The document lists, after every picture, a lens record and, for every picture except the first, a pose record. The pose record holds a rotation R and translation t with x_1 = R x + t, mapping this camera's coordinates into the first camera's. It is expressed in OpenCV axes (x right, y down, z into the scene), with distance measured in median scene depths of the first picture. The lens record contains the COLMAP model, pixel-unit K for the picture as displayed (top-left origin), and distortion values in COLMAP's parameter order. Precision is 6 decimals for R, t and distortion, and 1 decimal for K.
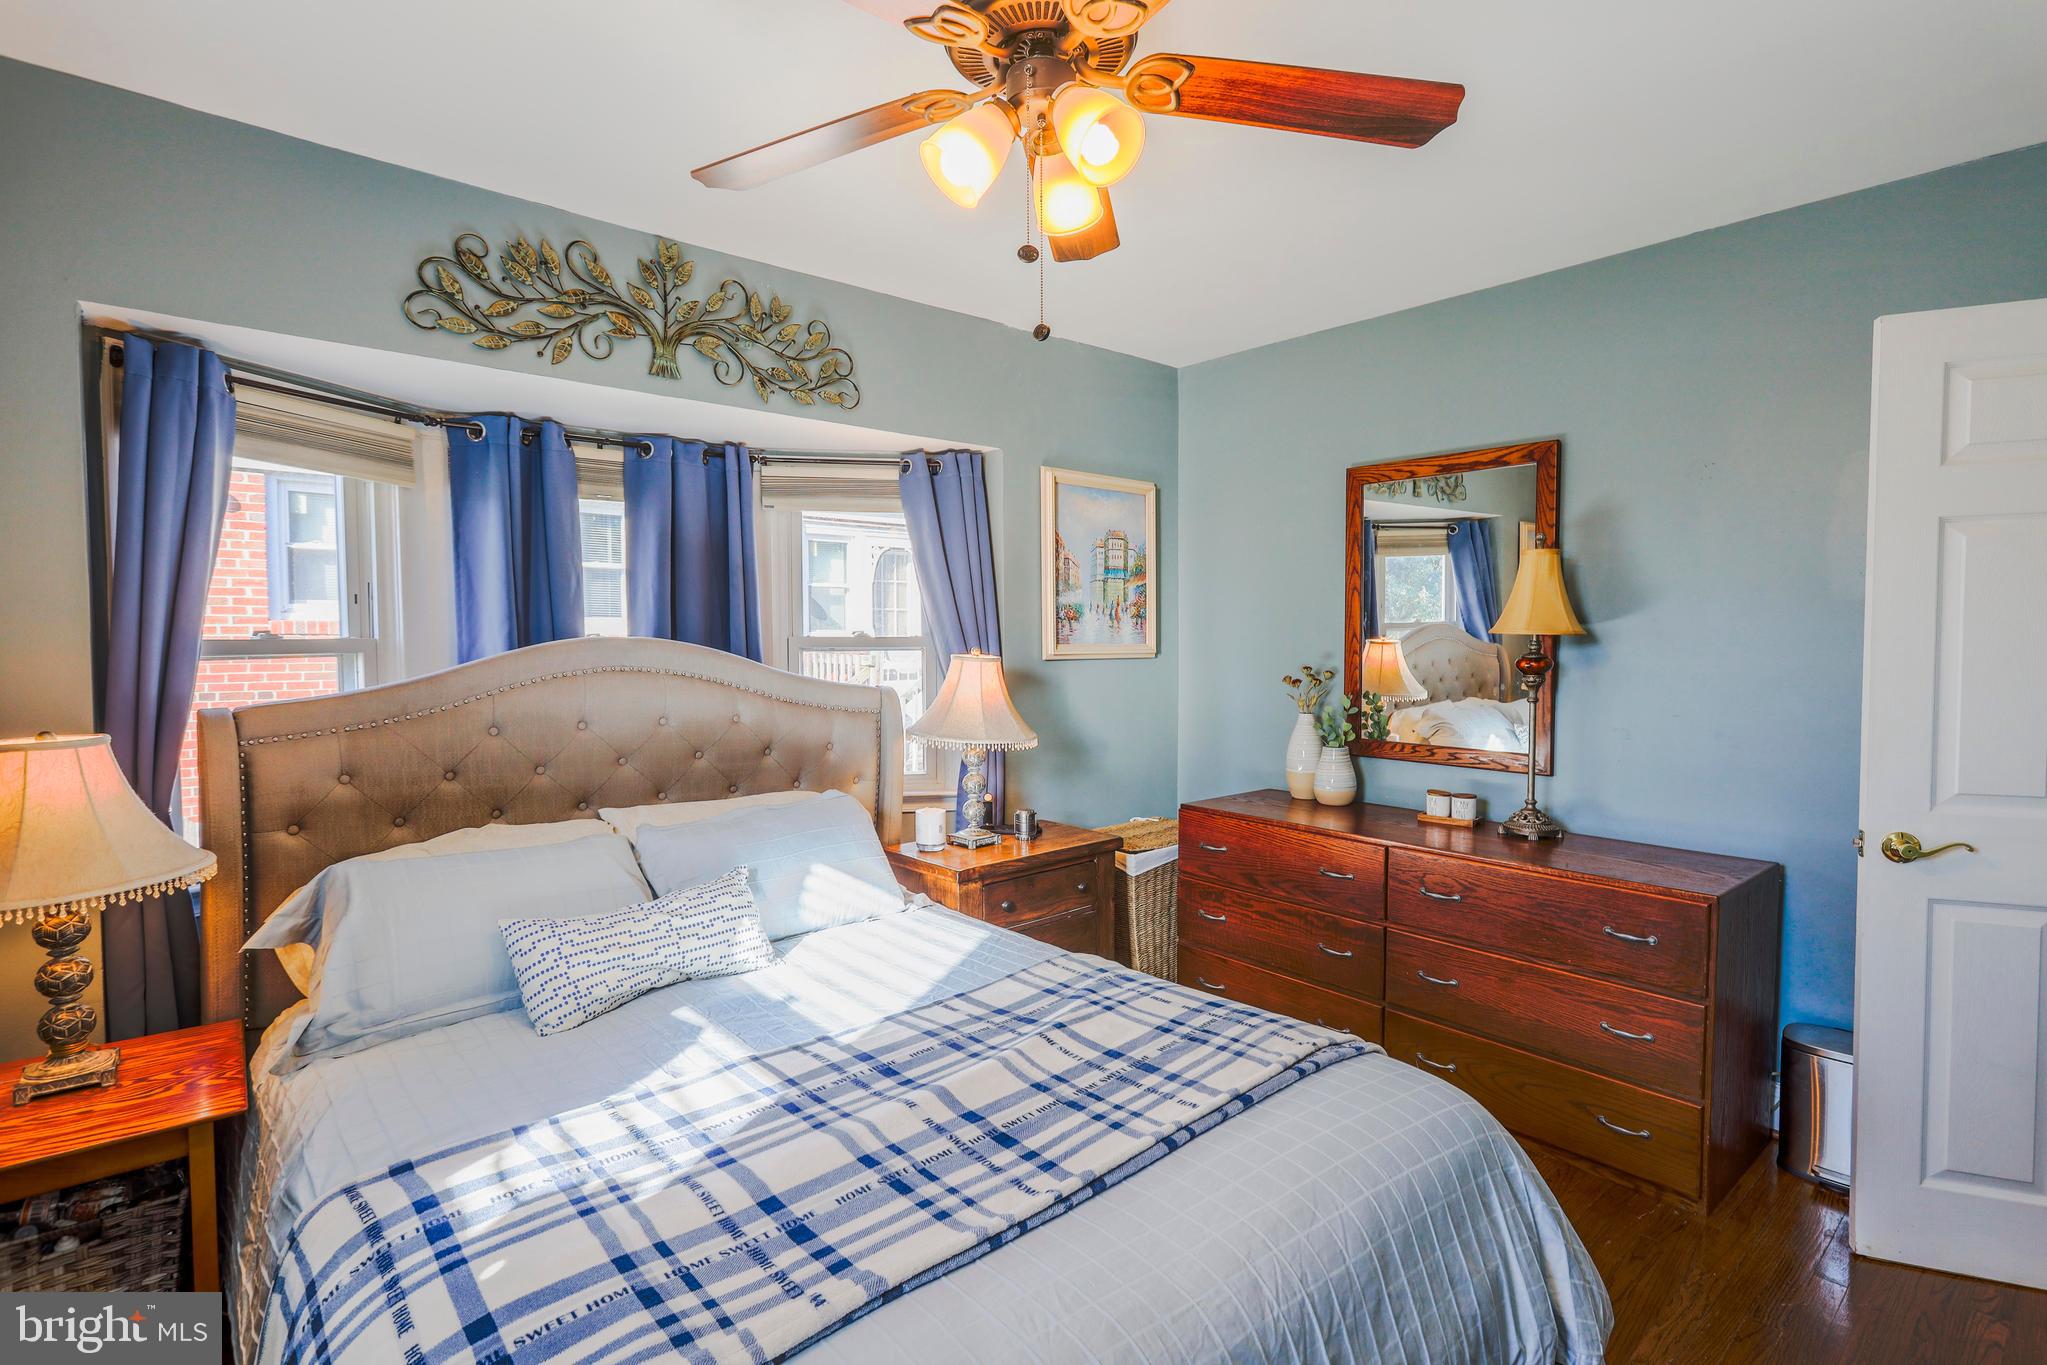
lens RADIAL K [[989.6, 0, 1030.0], [0, 989.6, 690.6], [0, 0, 1]] dist [-0.003072, 0.001777]
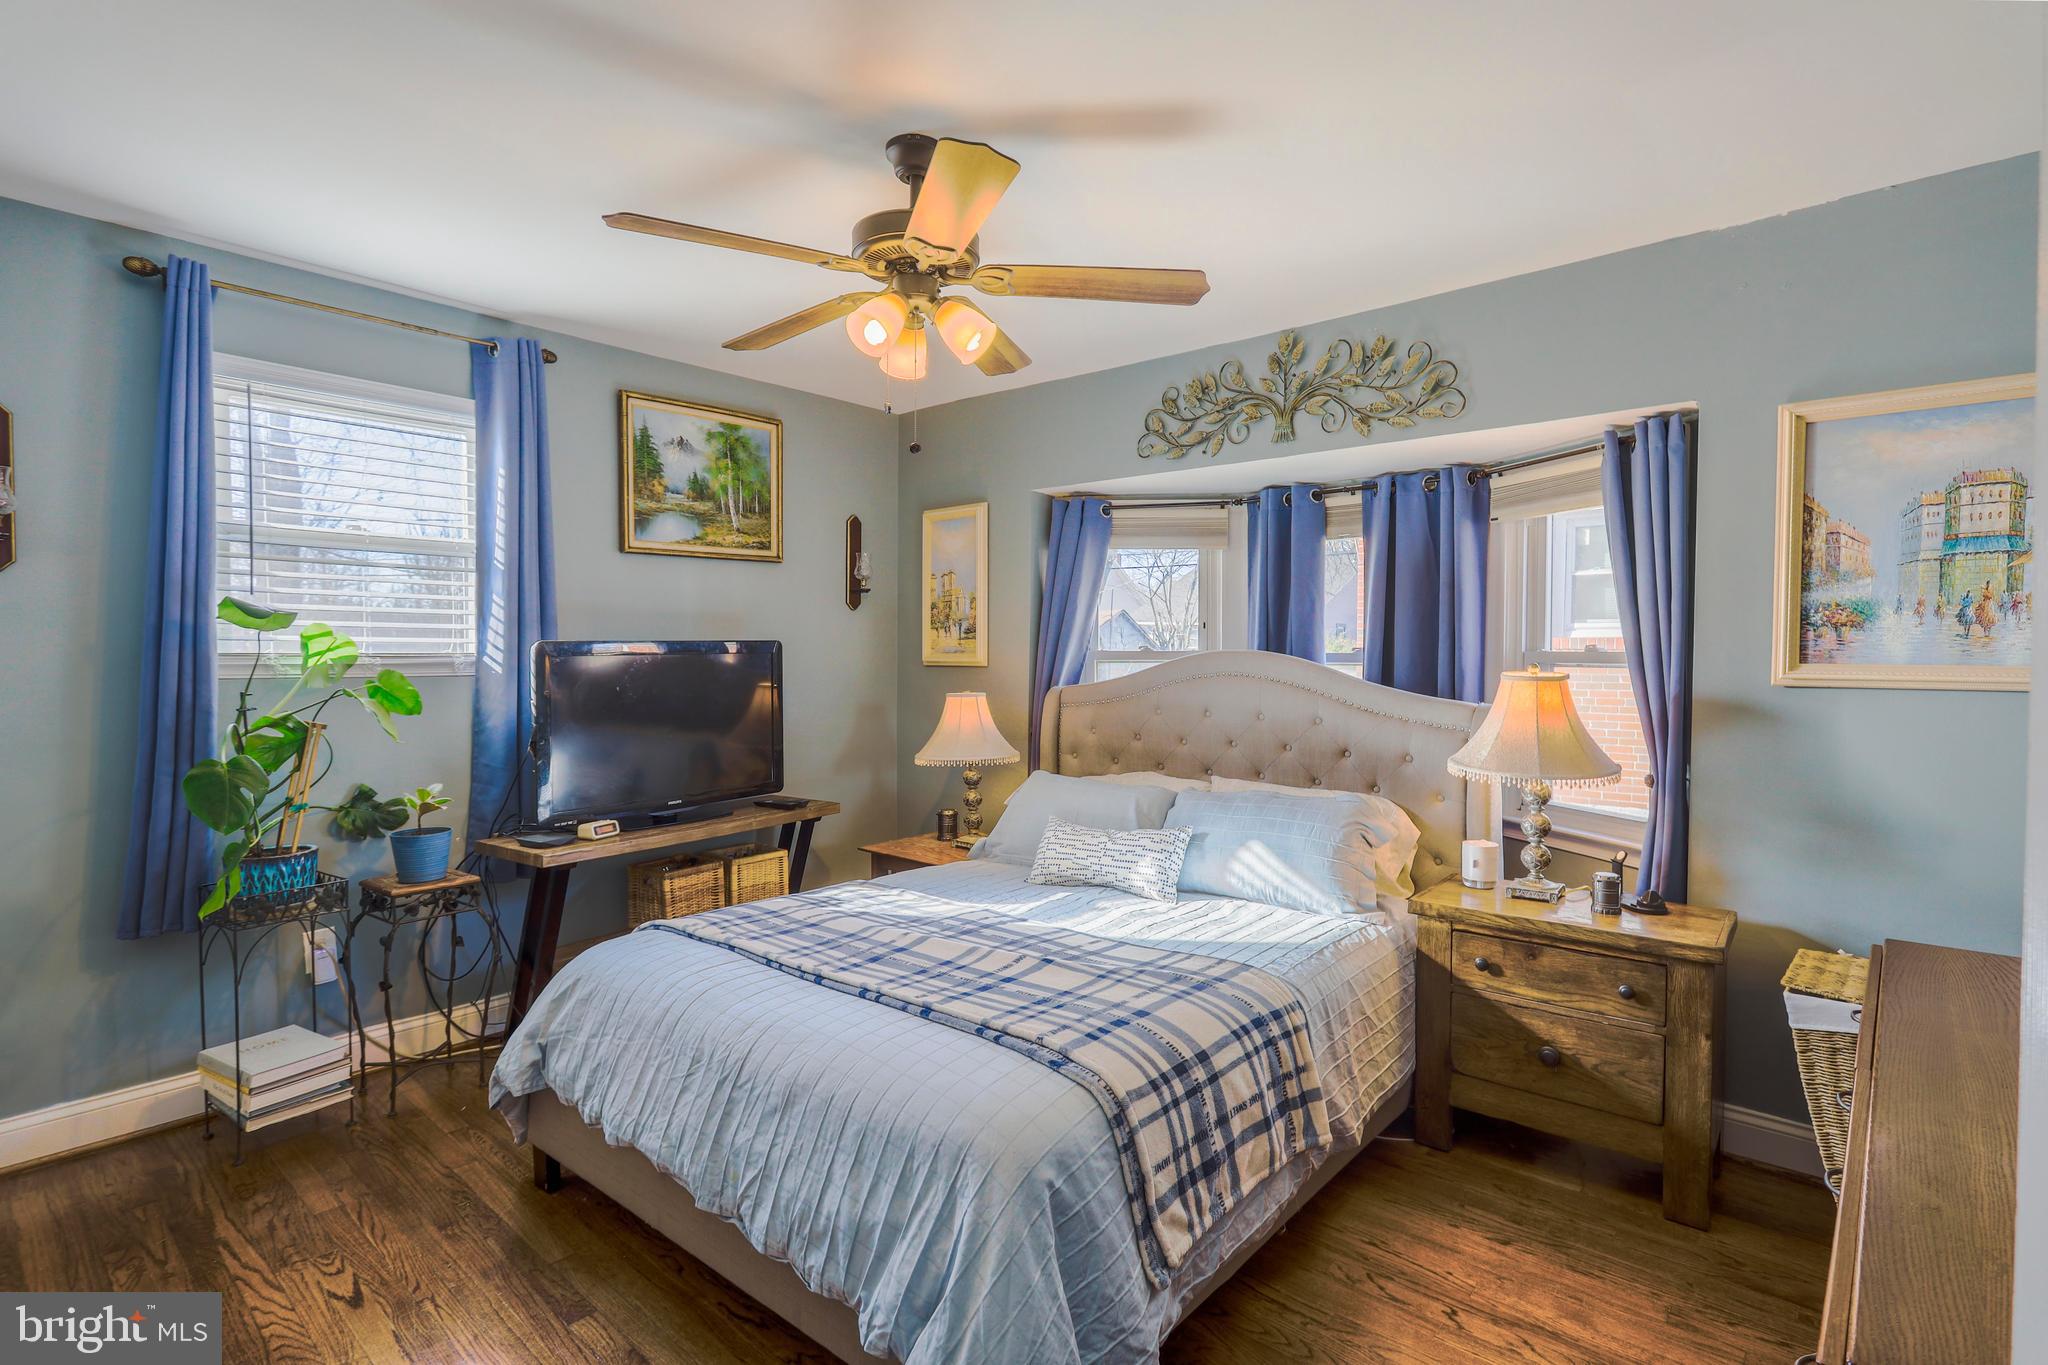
lens RADIAL K [[990.1, 0, 1025.0], [0, 990.1, 692.7], [0, 0, 1]] dist [-0.003072, 0.001777]
pose [[0.130911, 0.043990, -0.990418, 0.908464], [-0.058054, 0.997641, 0.036638, -0.031171], [0.989693, 0.052702, 0.133156, 0.573150]]
